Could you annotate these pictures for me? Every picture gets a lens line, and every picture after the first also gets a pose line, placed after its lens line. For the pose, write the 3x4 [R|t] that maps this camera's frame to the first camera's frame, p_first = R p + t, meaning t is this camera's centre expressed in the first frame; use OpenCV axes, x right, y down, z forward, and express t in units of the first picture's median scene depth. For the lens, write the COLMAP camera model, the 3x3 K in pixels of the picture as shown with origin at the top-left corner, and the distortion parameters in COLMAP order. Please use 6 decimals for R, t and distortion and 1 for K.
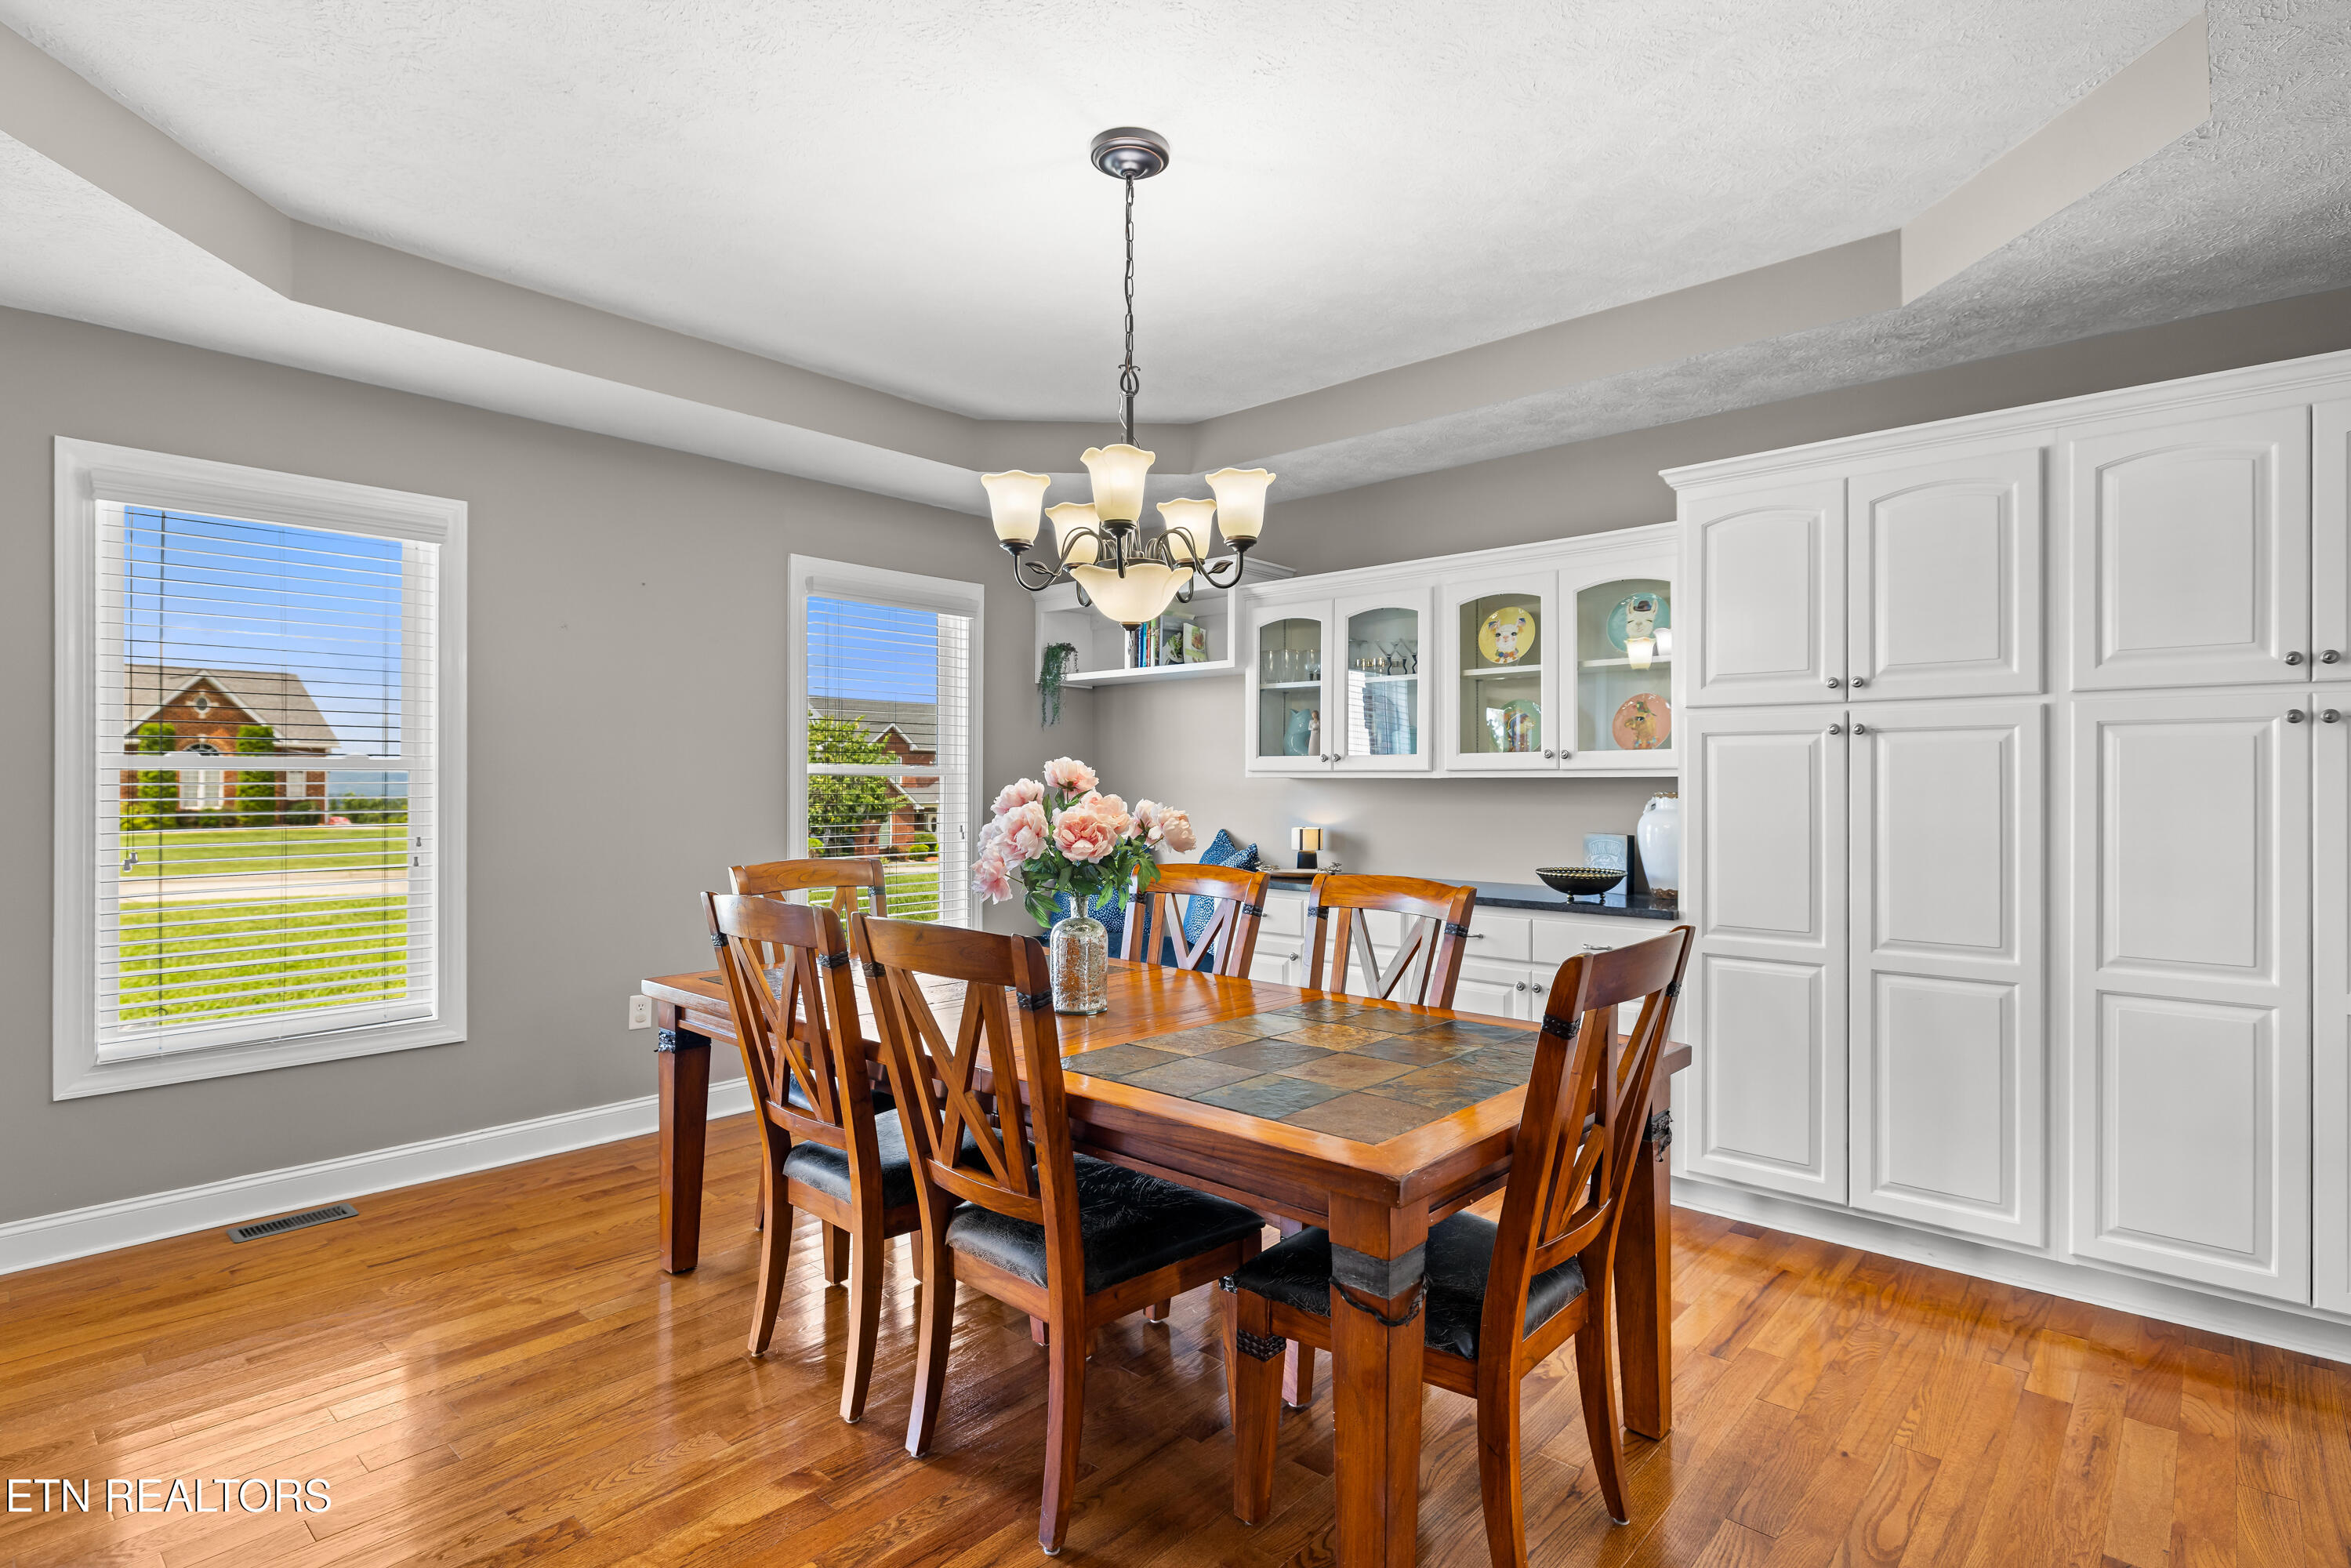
lens RADIAL K [[1170.6, 0, 1157.9], [0, 1170.6, 786.3], [0, 0, 1]] dist [-0.000015, -0.000892]
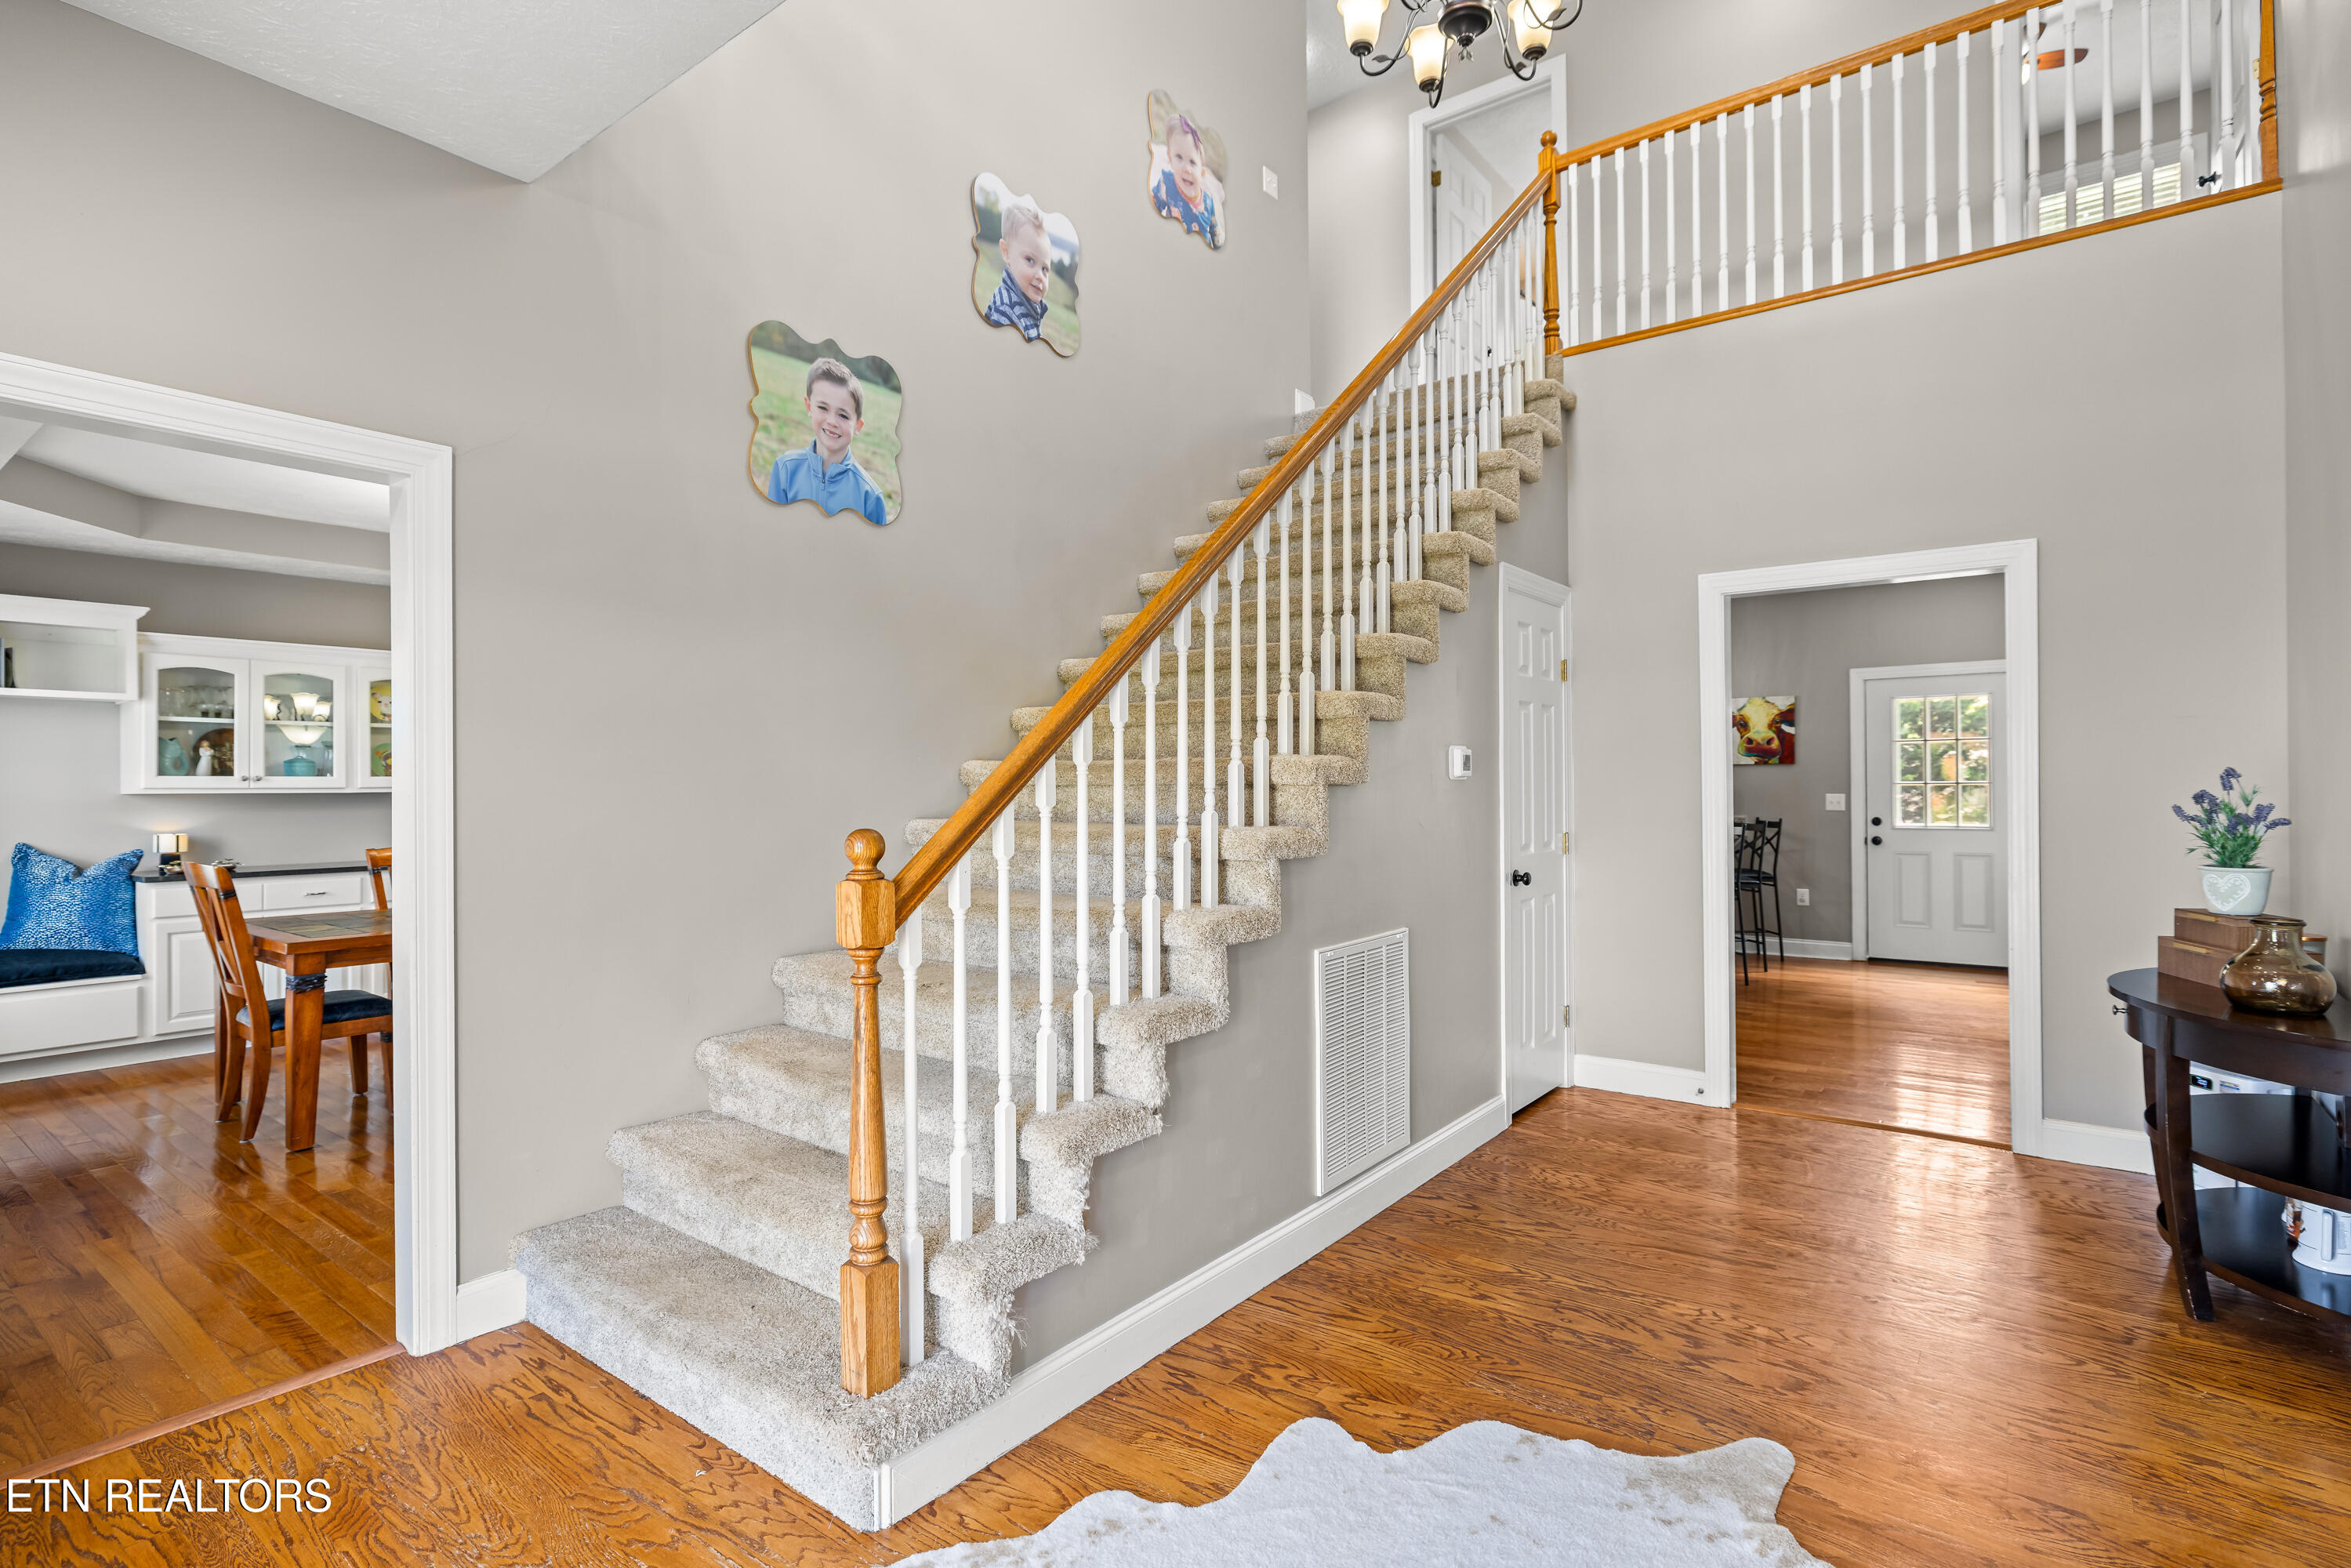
lens RADIAL K [[1144.2, 0, 1179.6], [0, 1144.2, 782.2], [0, 0, 1]] dist [-0.000722, -0.000373]
pose [[-0.092345, 0.002685, 0.995723, -1.448976], [0.012067, 0.999926, -0.001577, -0.004950], [-0.995654, 0.011870, -0.092370, 0.069688]]
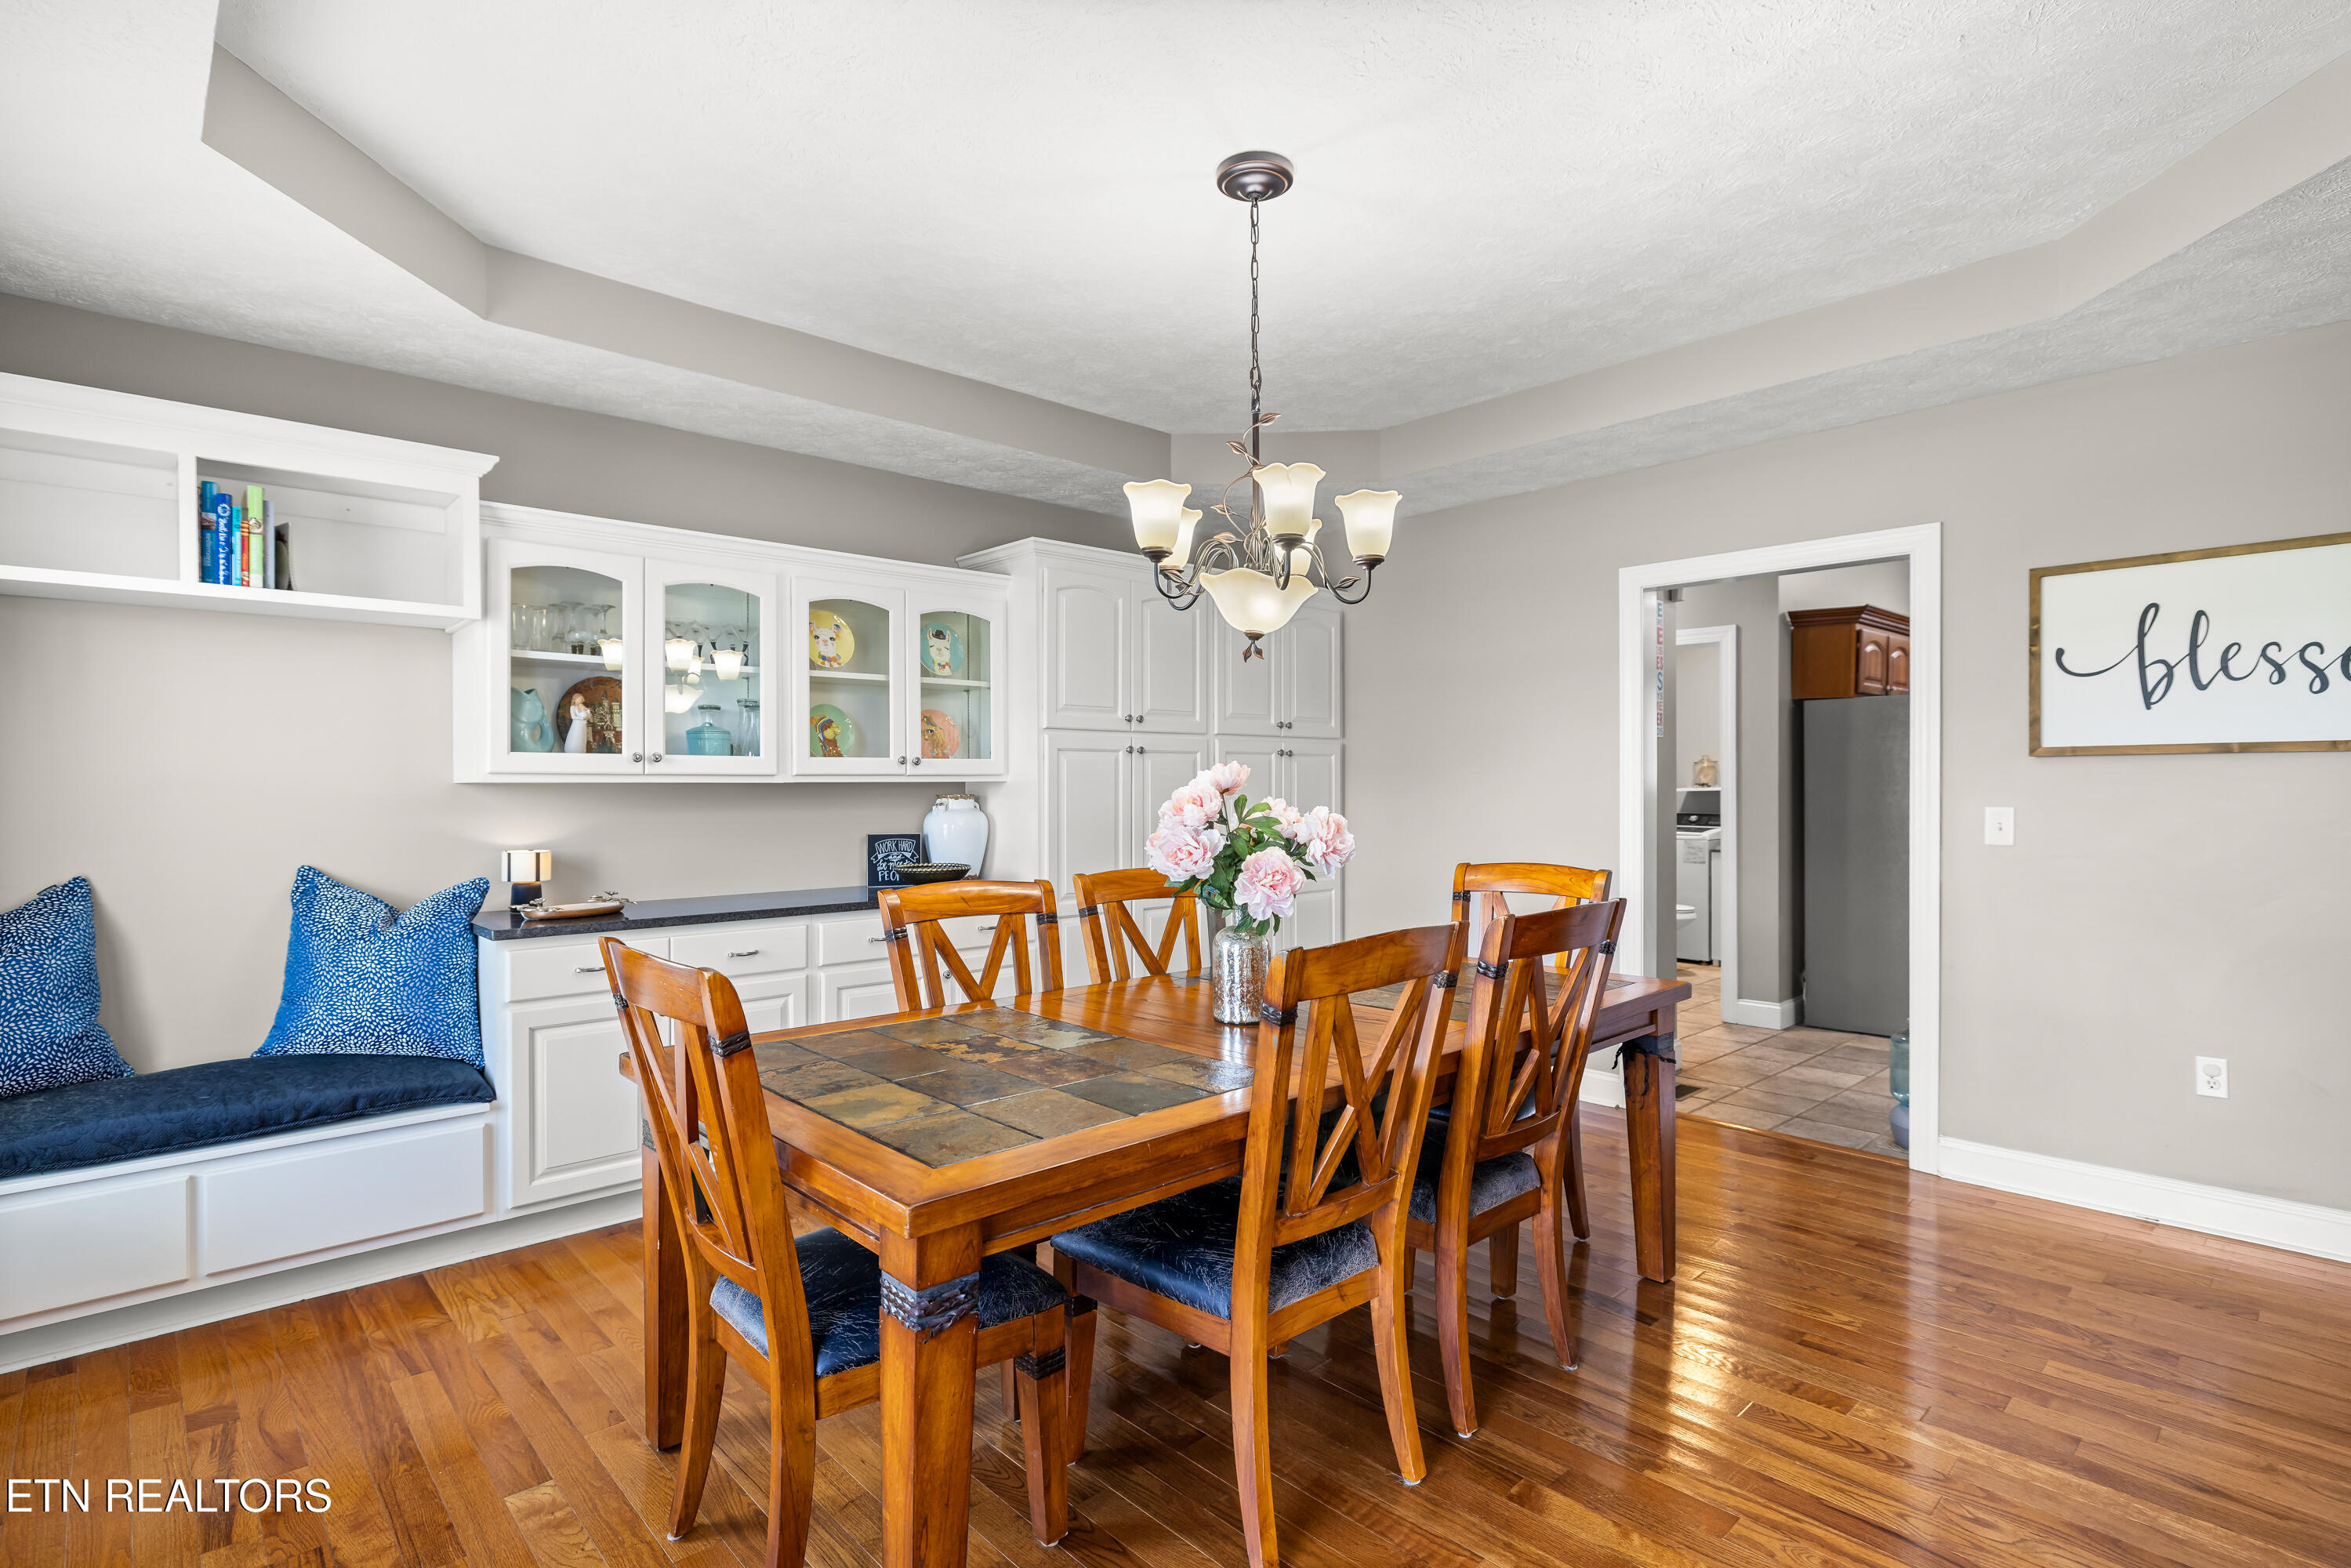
lens RADIAL K [[1160.4, 0, 1184.9], [0, 1160.4, 797.0], [0, 0, 1]] dist [0.001650, -0.000082]
pose [[0.078292, -0.009089, 0.996889, -0.704648], [0.007730, 0.999934, 0.008510, -0.001062], [-0.996900, 0.007040, 0.078357, 0.659802]]
